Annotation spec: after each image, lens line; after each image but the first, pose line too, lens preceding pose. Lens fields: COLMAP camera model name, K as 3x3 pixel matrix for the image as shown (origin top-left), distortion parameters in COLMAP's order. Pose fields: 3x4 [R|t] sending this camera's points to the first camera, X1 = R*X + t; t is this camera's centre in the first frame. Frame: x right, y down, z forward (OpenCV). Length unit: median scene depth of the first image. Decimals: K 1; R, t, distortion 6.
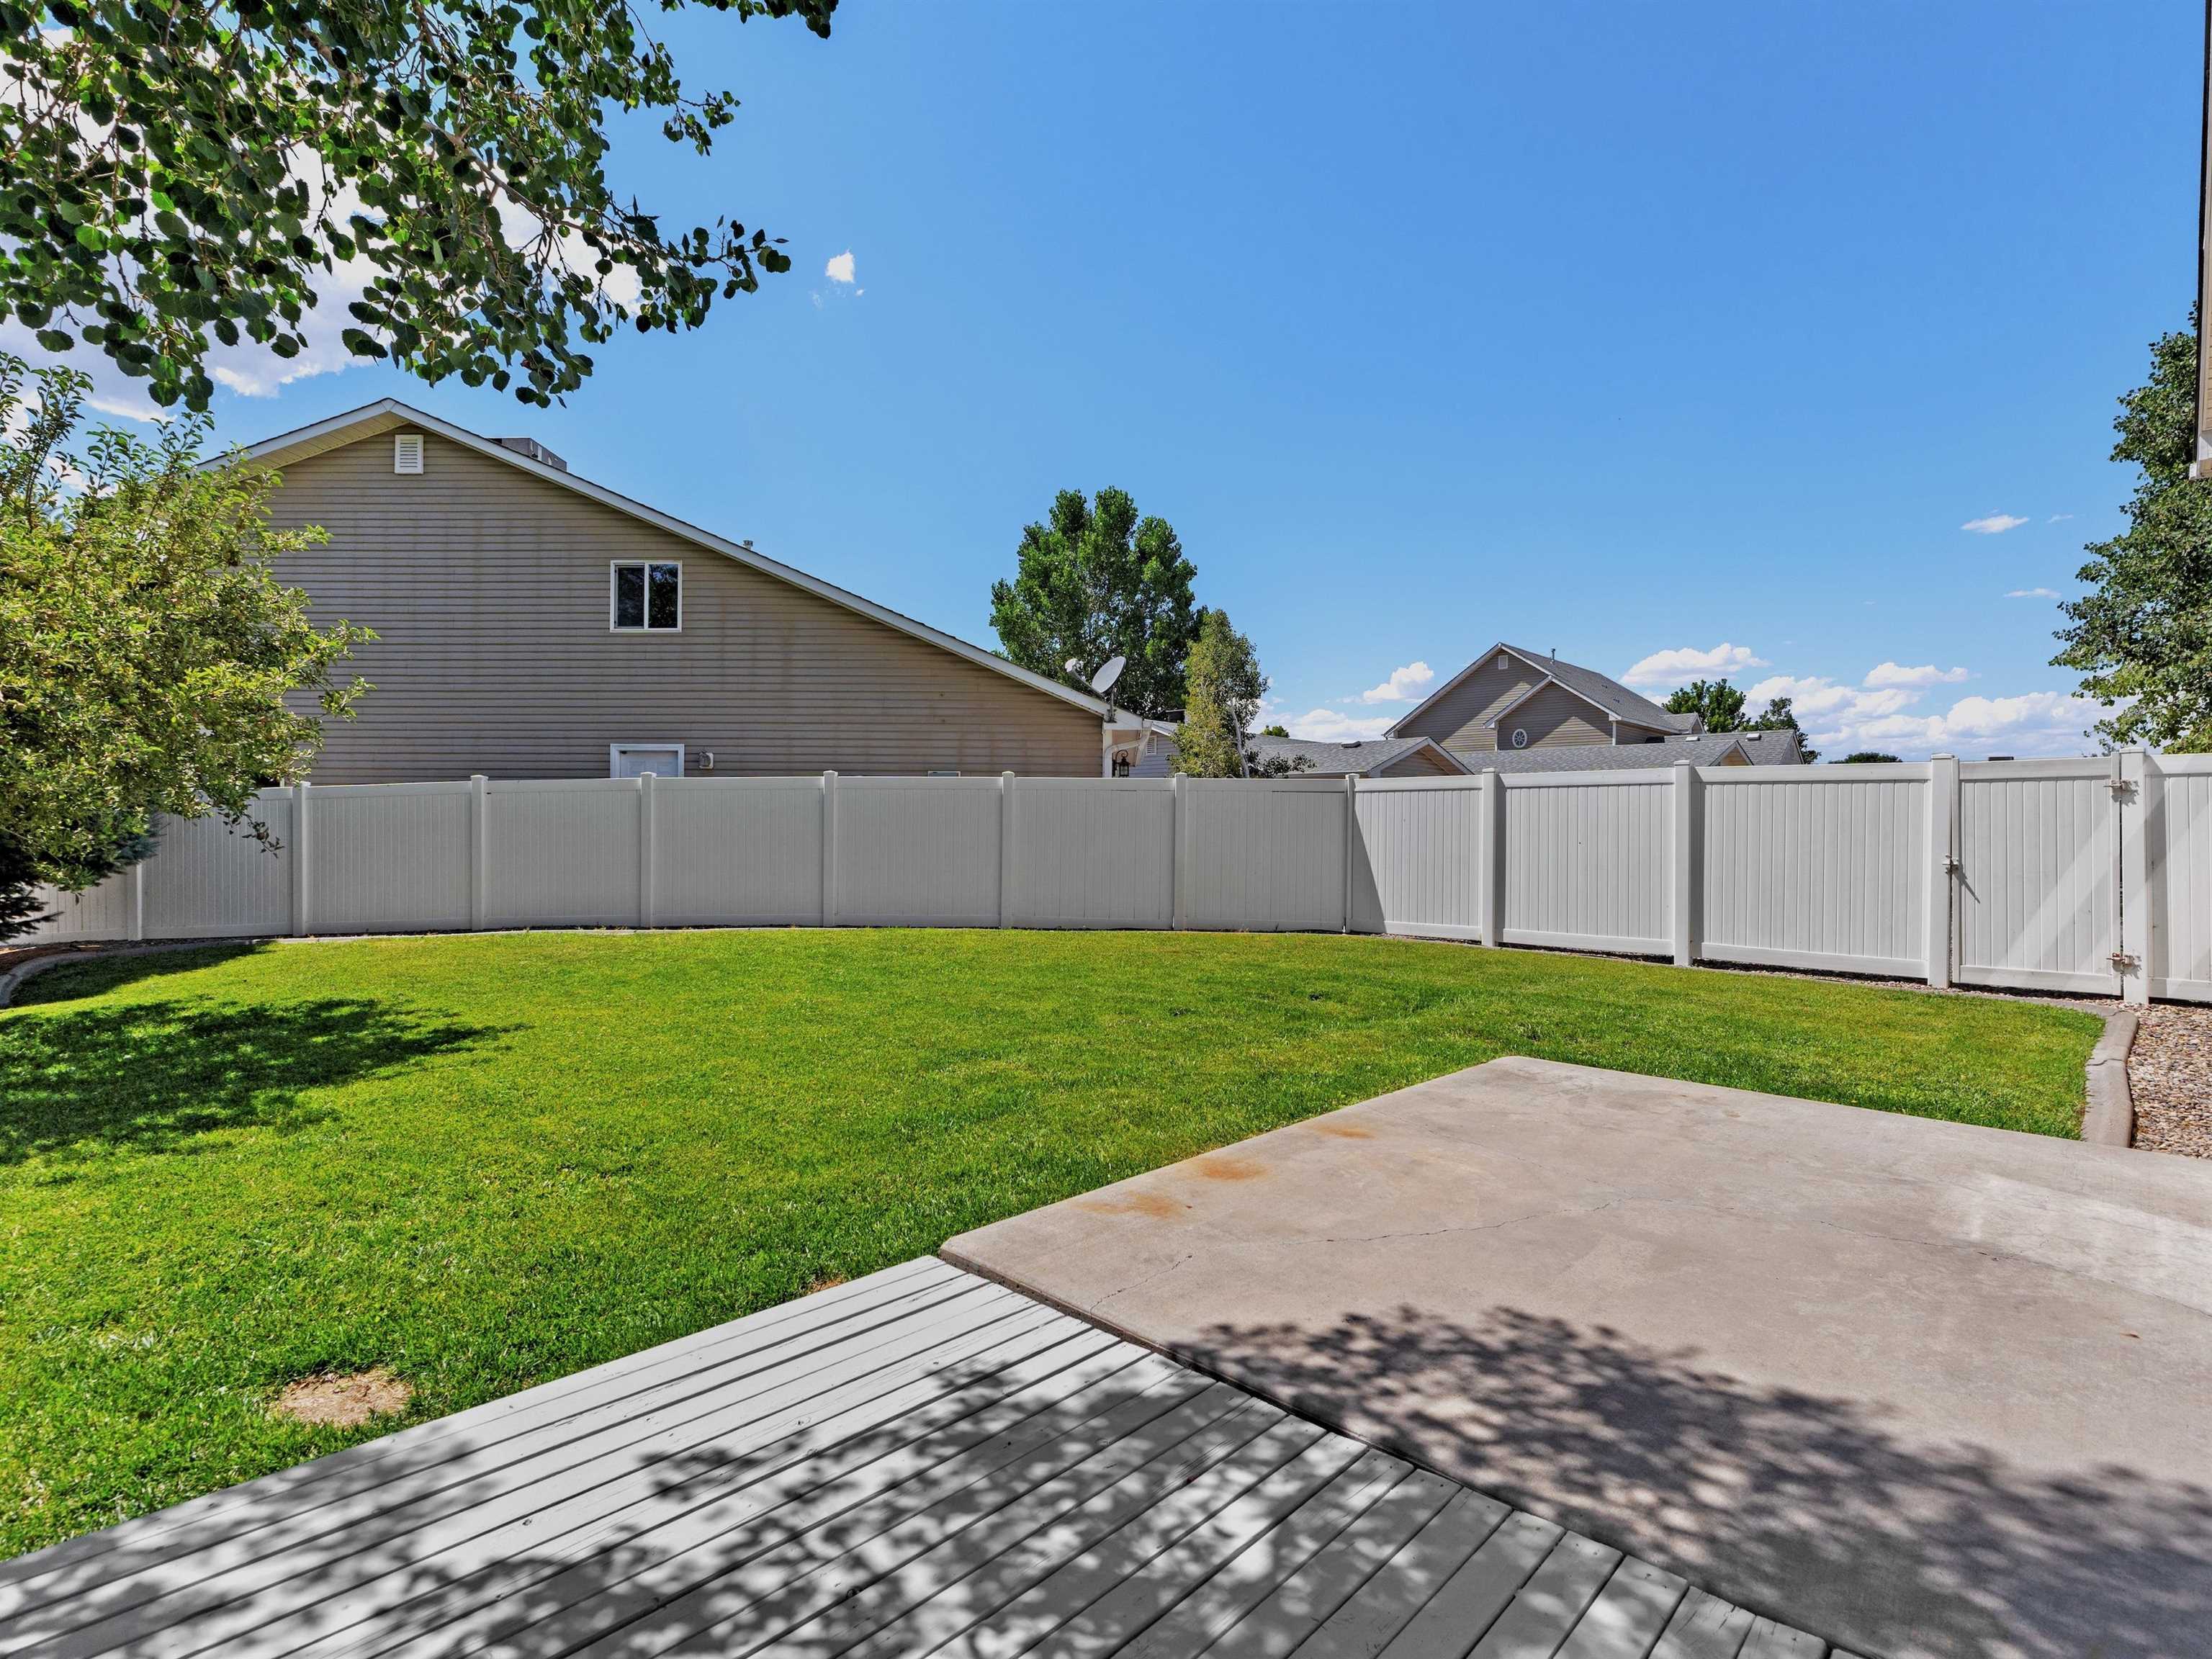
lens RADIAL K [[1052.6, 0, 1105.0], [0, 1052.6, 824.3], [0, 0, 1]] dist [-0.004105, 0.001283]
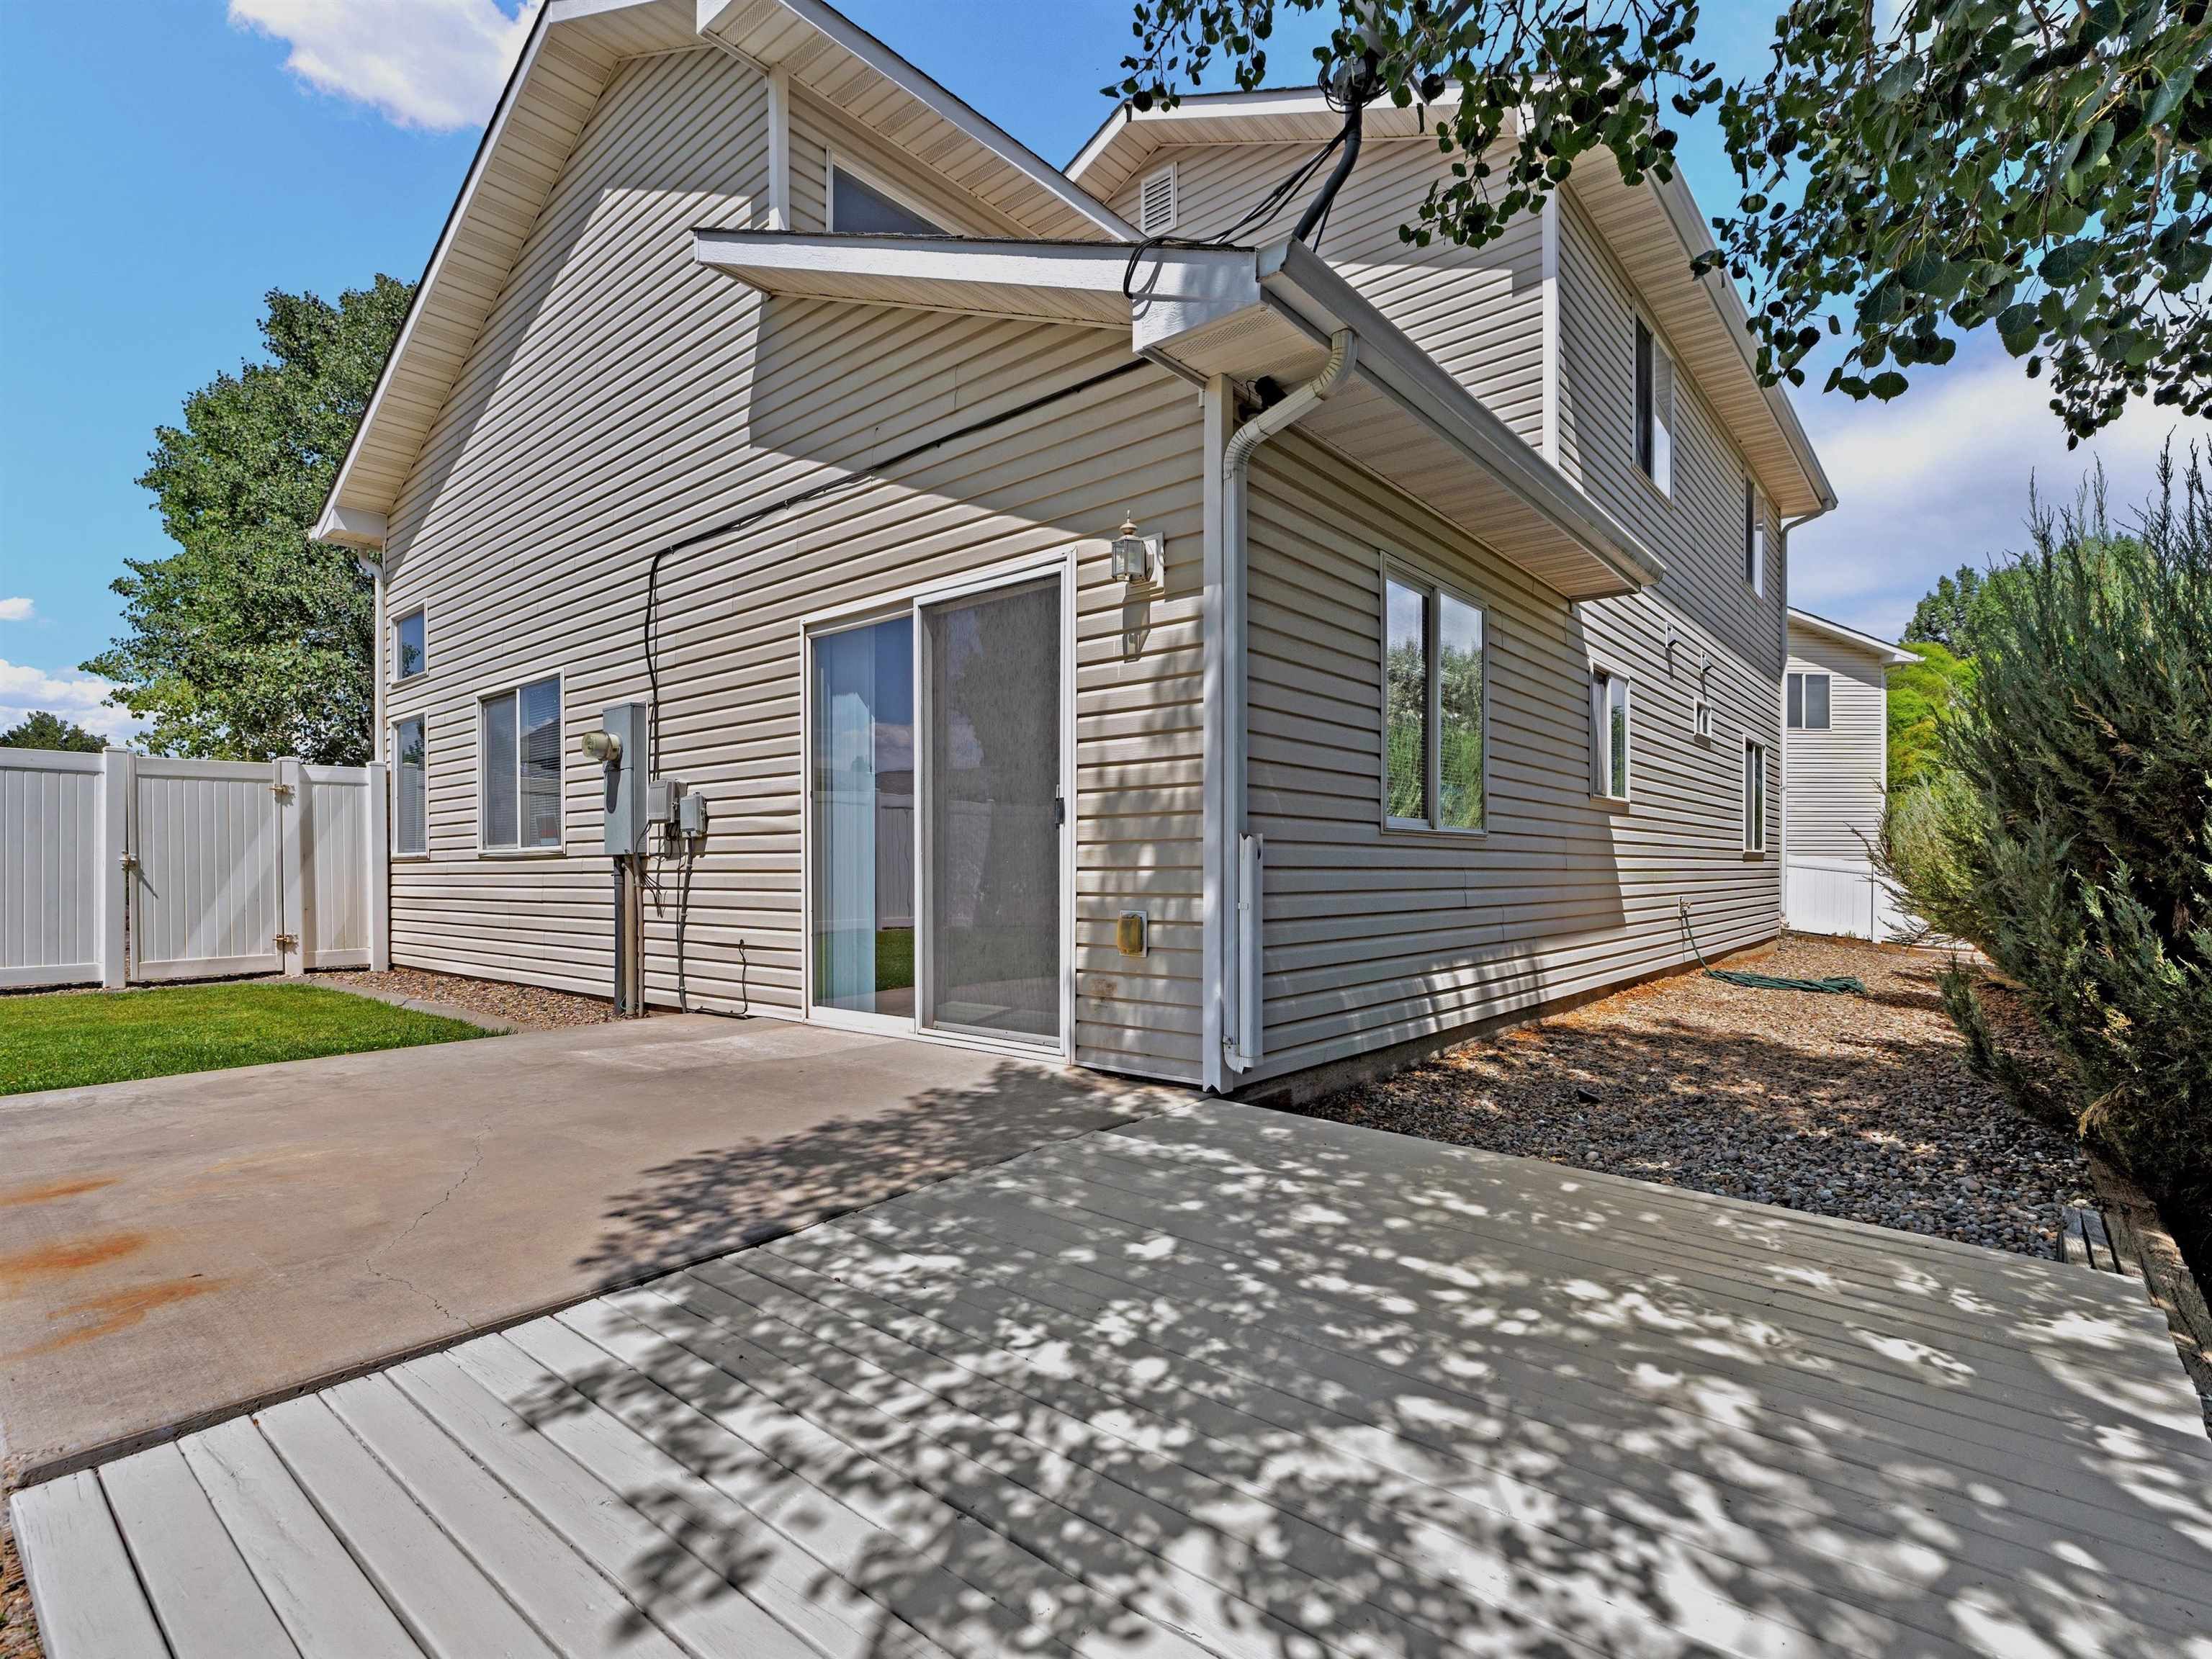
lens RADIAL K [[1052.6, 0, 1104.6], [0, 1052.6, 872.3], [0, 0, 1]] dist [-0.004105, 0.001283]
pose [[-0.068107, -0.016929, 0.997534, -0.964396], [0.000001, 0.999856, 0.016969, 0.137281], [-0.997678, 0.001157, -0.068097, 0.696935]]
